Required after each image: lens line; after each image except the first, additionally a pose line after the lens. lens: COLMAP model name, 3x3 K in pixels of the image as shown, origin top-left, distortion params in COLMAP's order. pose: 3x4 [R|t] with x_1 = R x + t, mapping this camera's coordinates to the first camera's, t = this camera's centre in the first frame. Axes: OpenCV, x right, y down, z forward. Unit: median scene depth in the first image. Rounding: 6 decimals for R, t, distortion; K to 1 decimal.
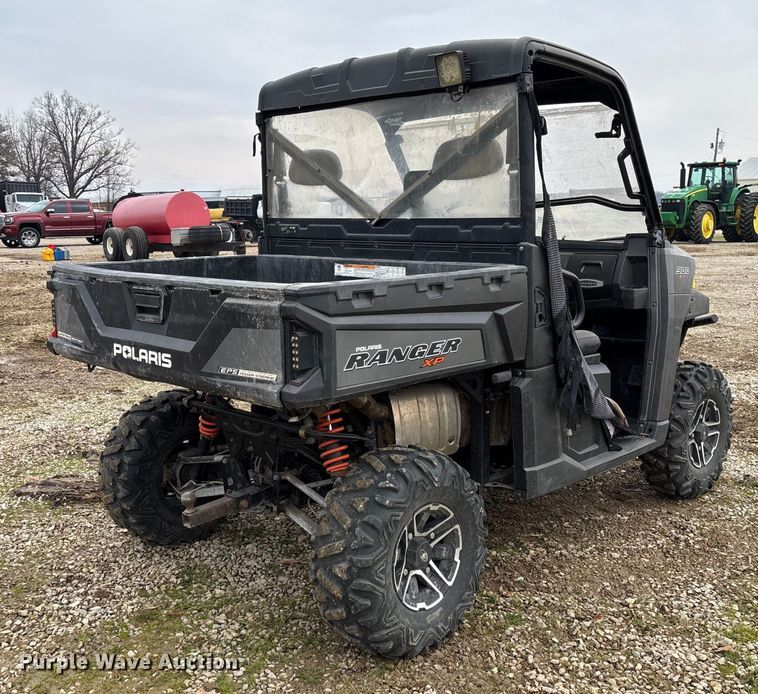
lens RADIAL K [[854.0, 0, 400.1], [0, 854.0, 350.4], [0, 0, 1]] dist [0.068266, -0.043574]
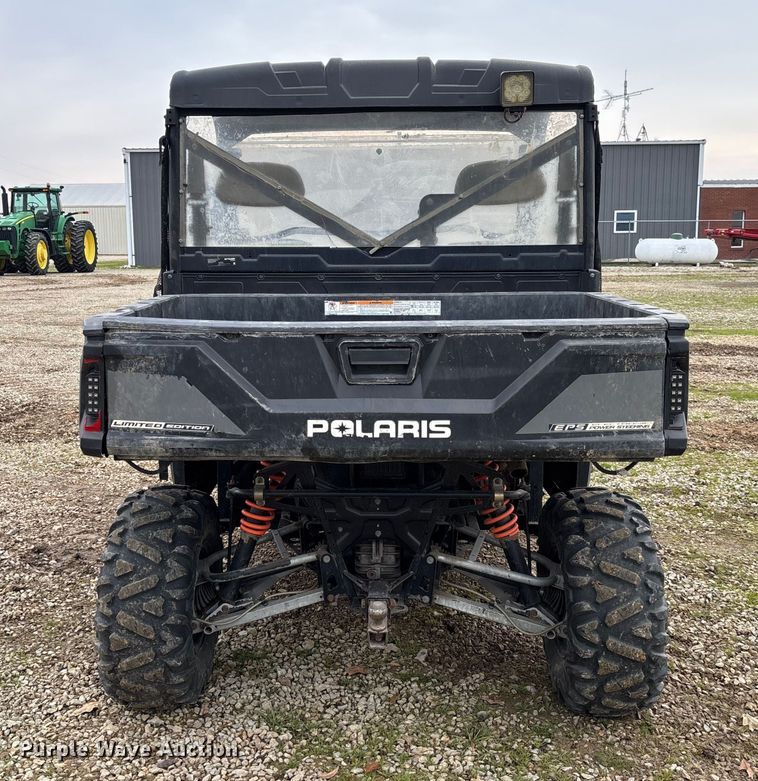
lens RADIAL K [[914.9, 0, 377.7], [0, 914.9, 359.7], [0, 0, 1]] dist [0.149289, -0.445483]
pose [[0.744958, -0.085374, 0.661626, -0.721163], [0.106098, 0.994316, 0.008843, -0.053787], [-0.658621, 0.063609, 0.749782, 0.344126]]
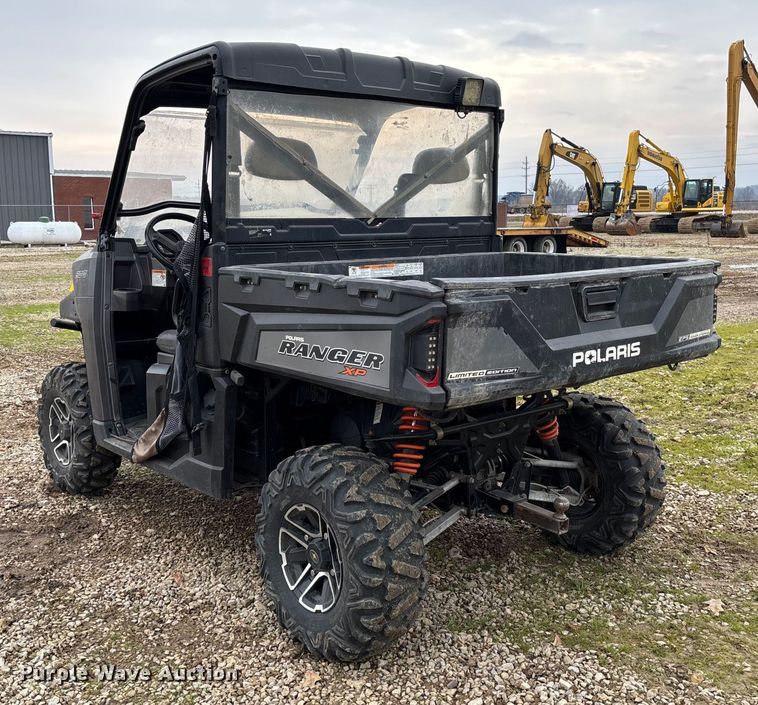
lens RADIAL K [[820.4, 0, 360.6], [0, 820.4, 327.3], [0, 0, 1]] dist [0.147861, -0.526582]
pose [[0.132100, -0.126524, 0.983128, -1.087167], [0.164508, 0.980864, 0.104128, -0.144882], [-0.977490, 0.147977, 0.150386, 0.982006]]
